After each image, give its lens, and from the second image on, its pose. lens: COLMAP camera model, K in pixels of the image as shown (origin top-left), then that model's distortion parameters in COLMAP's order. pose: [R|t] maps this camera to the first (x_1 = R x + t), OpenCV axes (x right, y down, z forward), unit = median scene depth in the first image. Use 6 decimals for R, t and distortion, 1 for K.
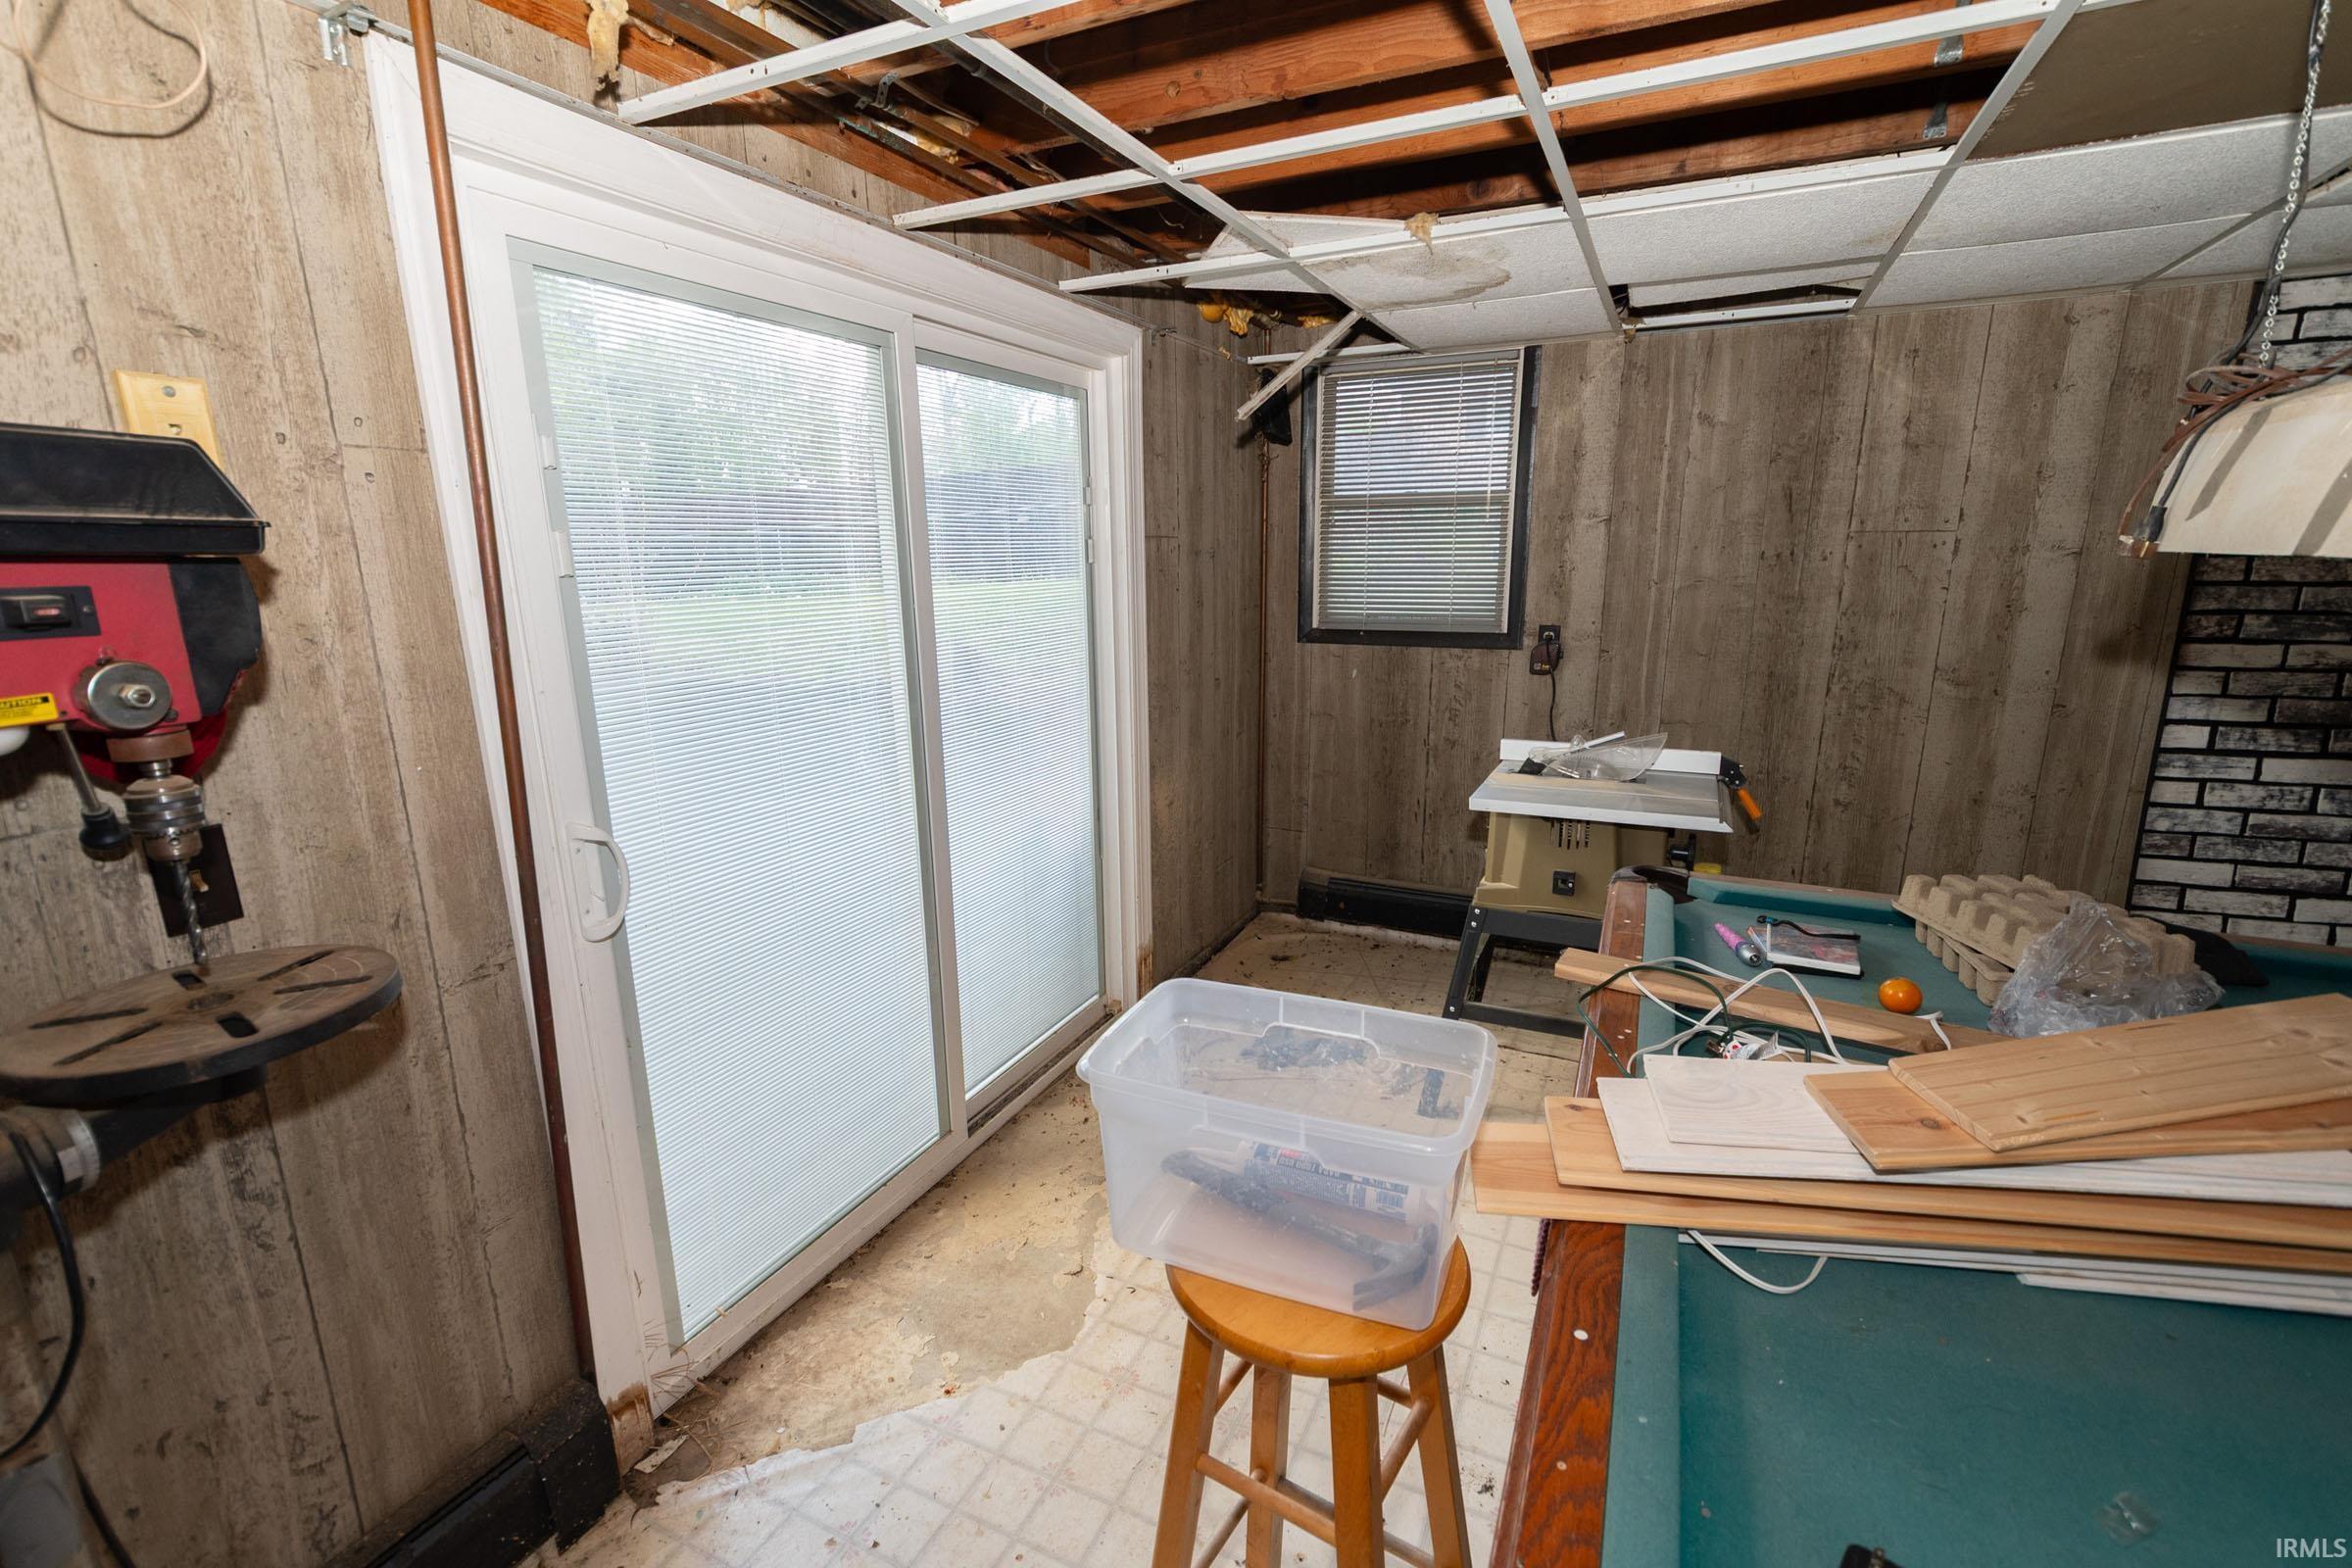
lens RADIAL K [[1034.4, 0, 1173.4], [0, 1034.4, 778.5], [0, 0, 1]] dist [0.003356, -0.001805]
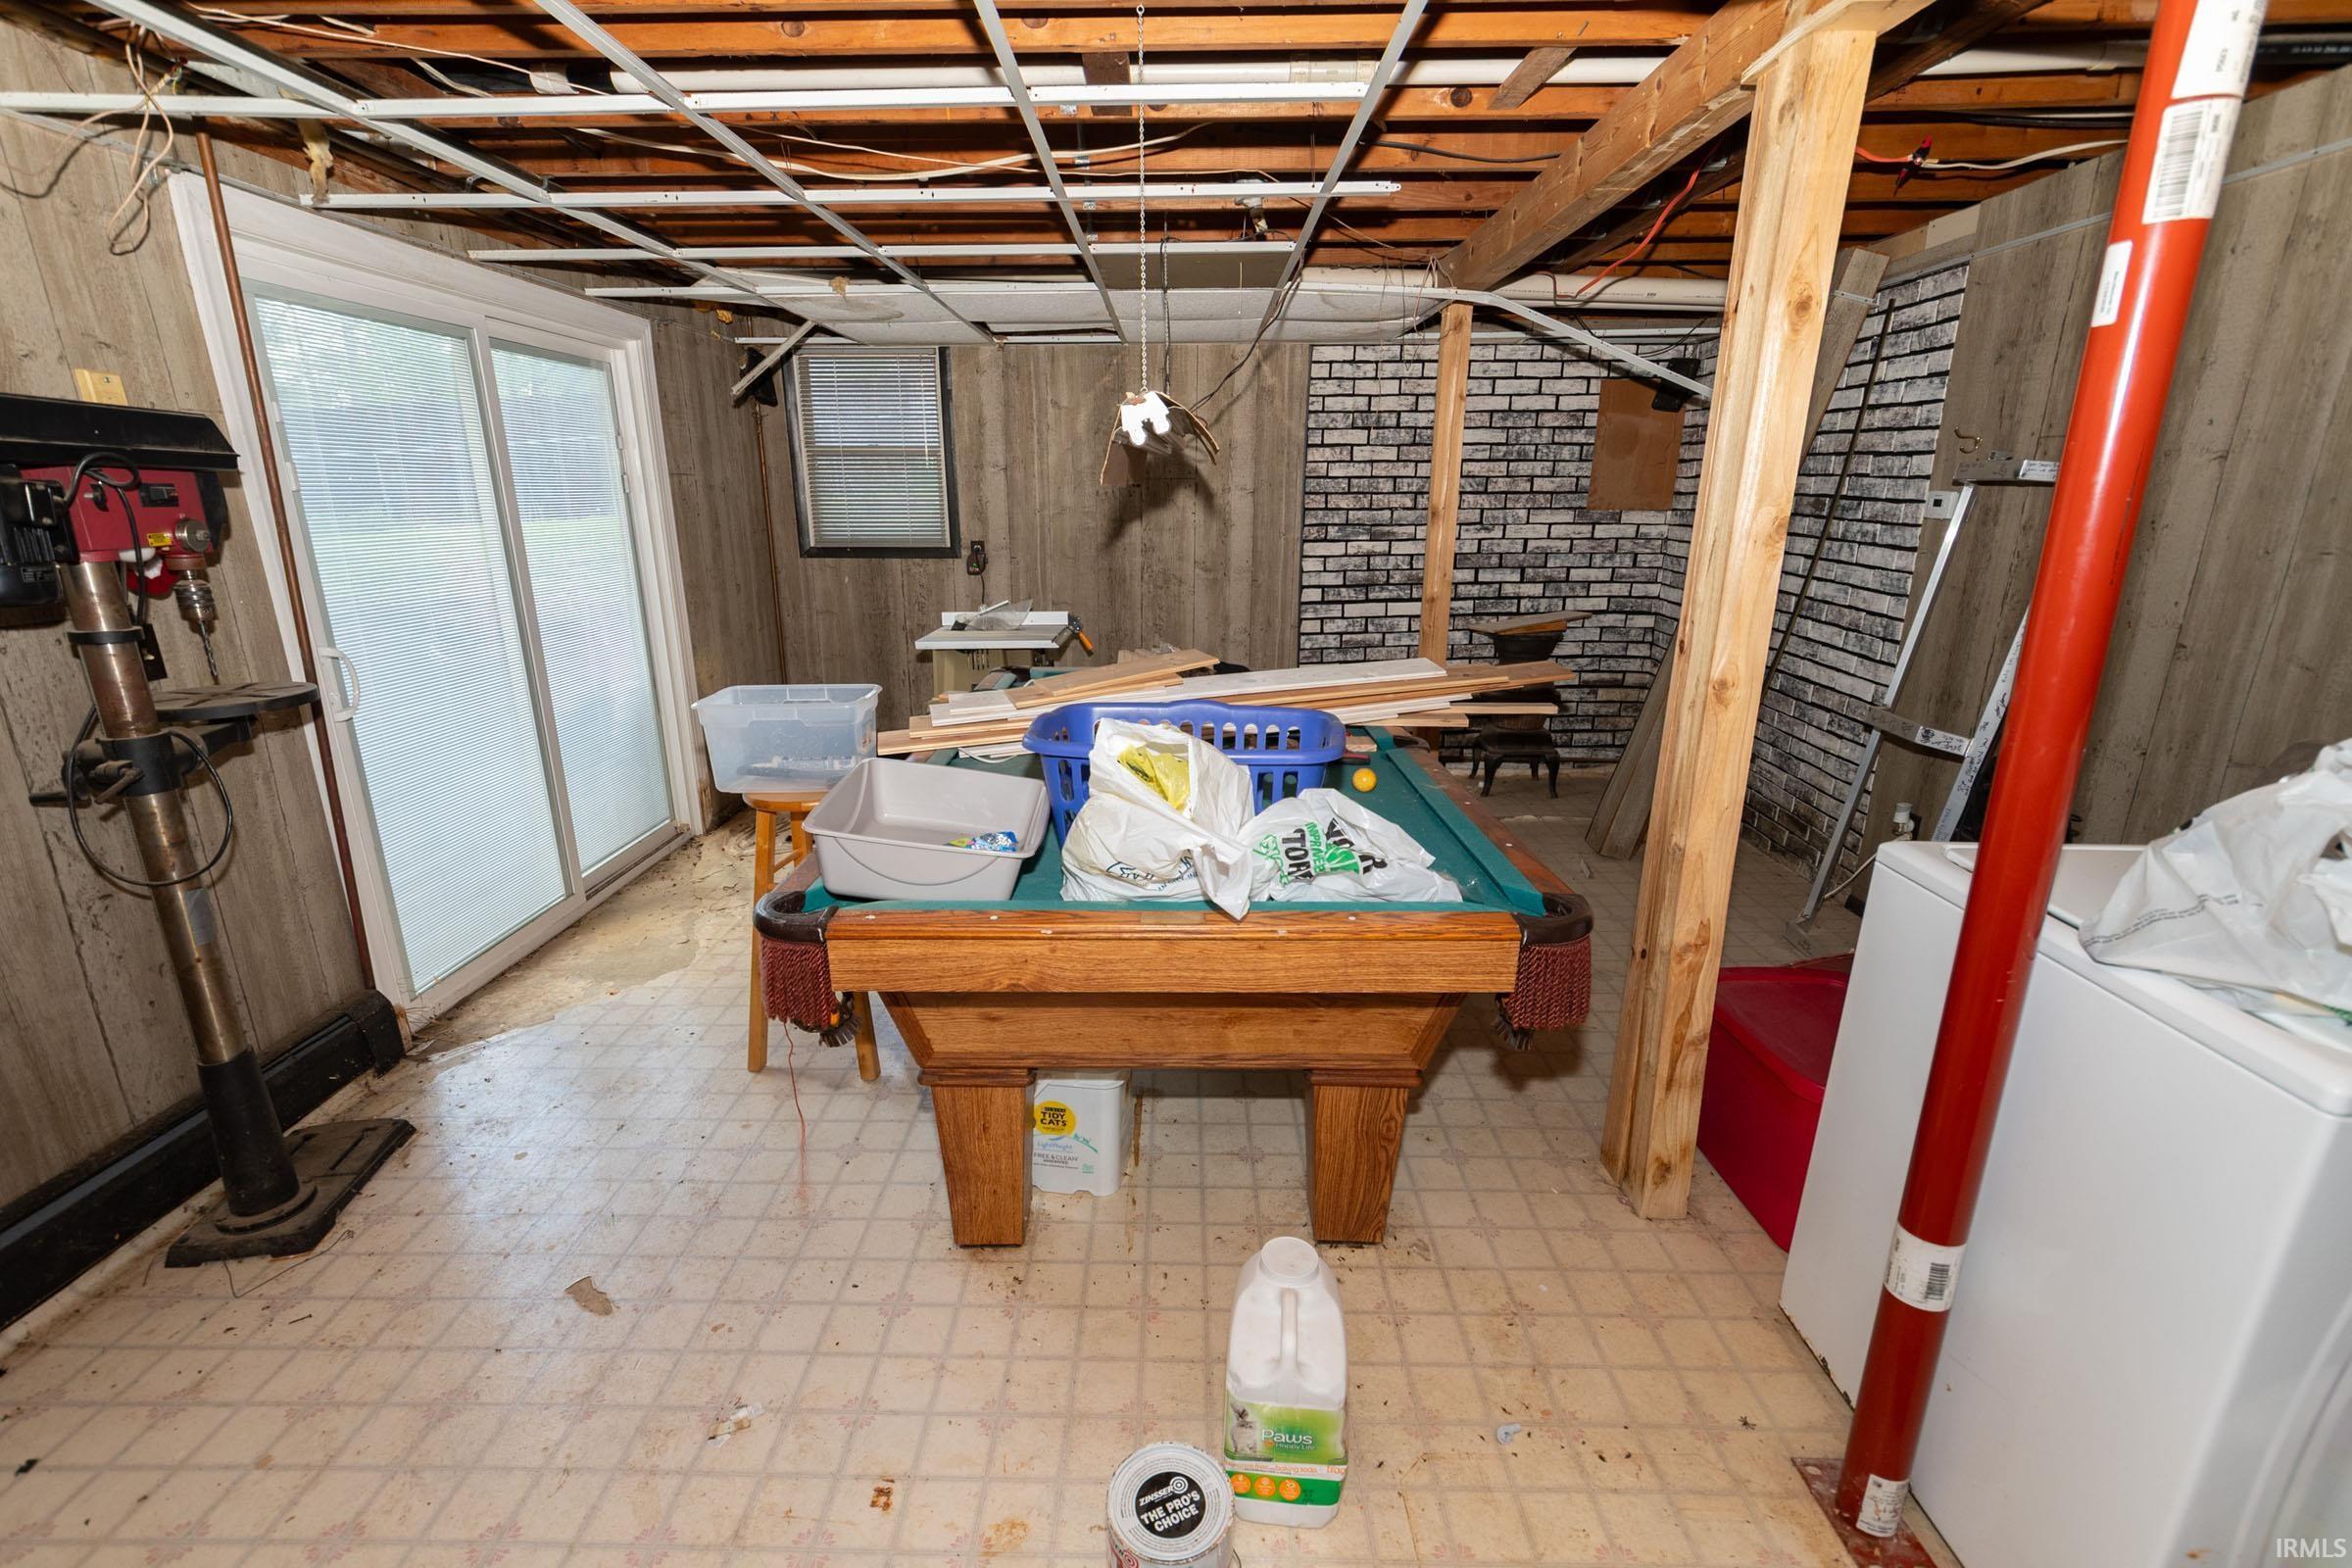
lens RADIAL K [[1034.4, 0, 1164.1], [0, 1034.4, 790.2], [0, 0, 1]] dist [0.003356, -0.001805]
pose [[0.908527, -0.107033, 0.403885, -0.029991], [0.083376, 0.993633, 0.075771, 0.130105], [-0.409424, -0.035166, 0.911666, -0.521391]]
